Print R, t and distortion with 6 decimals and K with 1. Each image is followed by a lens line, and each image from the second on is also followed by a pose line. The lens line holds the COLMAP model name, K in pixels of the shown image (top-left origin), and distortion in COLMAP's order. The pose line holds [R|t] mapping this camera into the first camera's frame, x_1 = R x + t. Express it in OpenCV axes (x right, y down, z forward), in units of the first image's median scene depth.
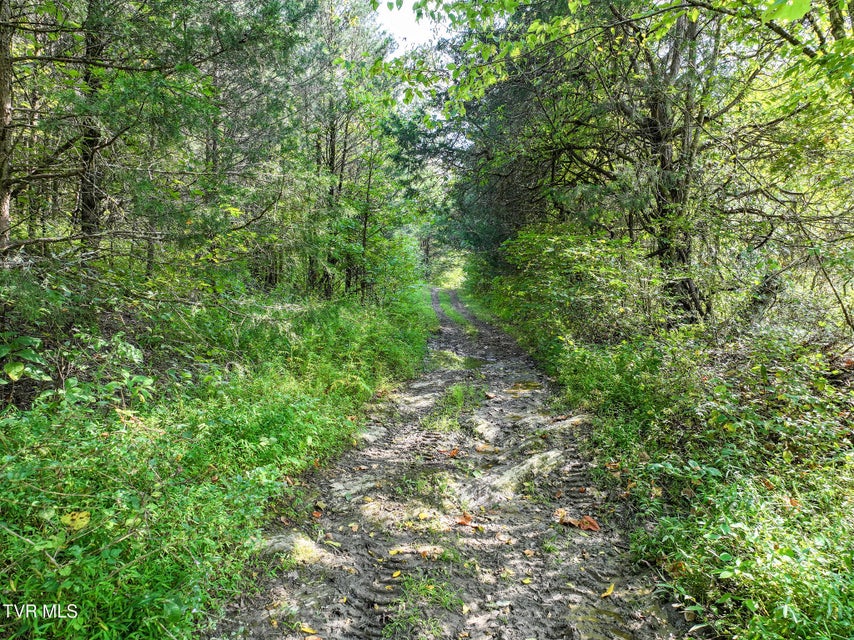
lens RADIAL K [[598.8, 0, 427.2], [0, 598.8, 318.3], [0, 0, 1]] dist [-0.007986, 0.012682]
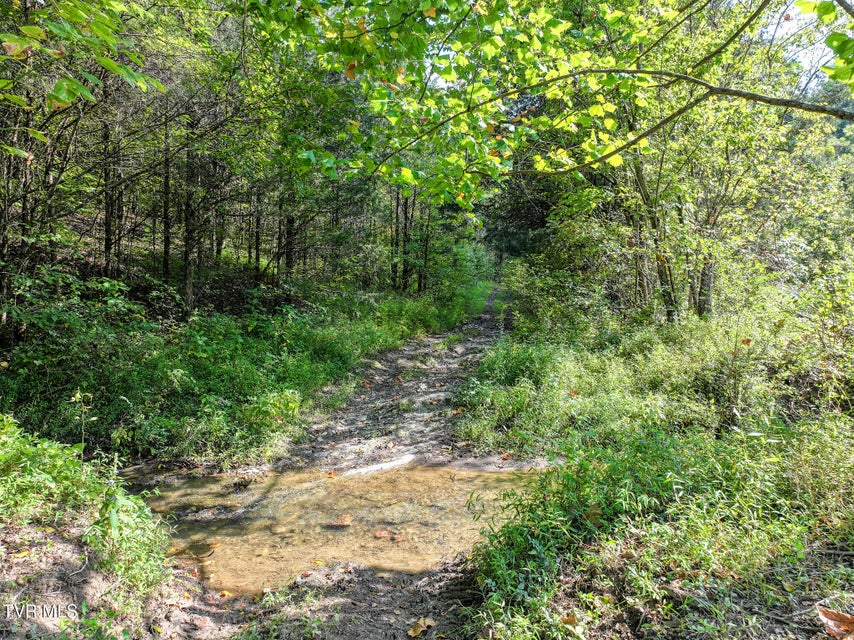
lens RADIAL K [[598.8, 0, 429.3], [0, 598.8, 321.3], [0, 0, 1]] dist [-0.007986, 0.012682]
pose [[0.988829, -0.002118, -0.149041, 0.421733], [0.003130, 0.999974, 0.006553, 0.080870], [0.149023, -0.006947, 0.988809, -1.650408]]
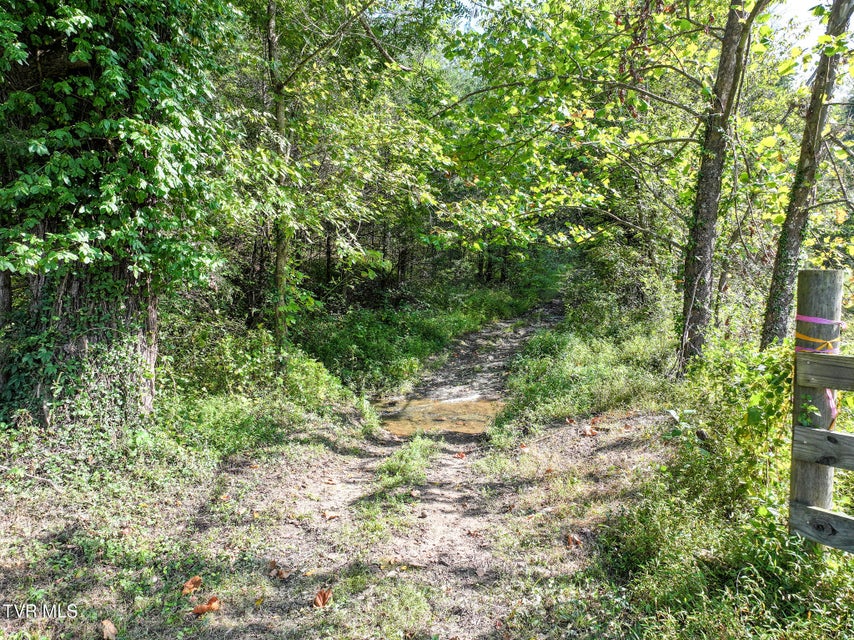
lens RADIAL K [[598.8, 0, 427.6], [0, 598.8, 318.9], [0, 0, 1]] dist [-0.007986, 0.012682]
pose [[0.952846, 0.022011, -0.302656, 0.765902], [-0.006100, 0.998554, 0.053417, -0.072563], [0.303394, -0.049052, 0.951602, -2.884551]]
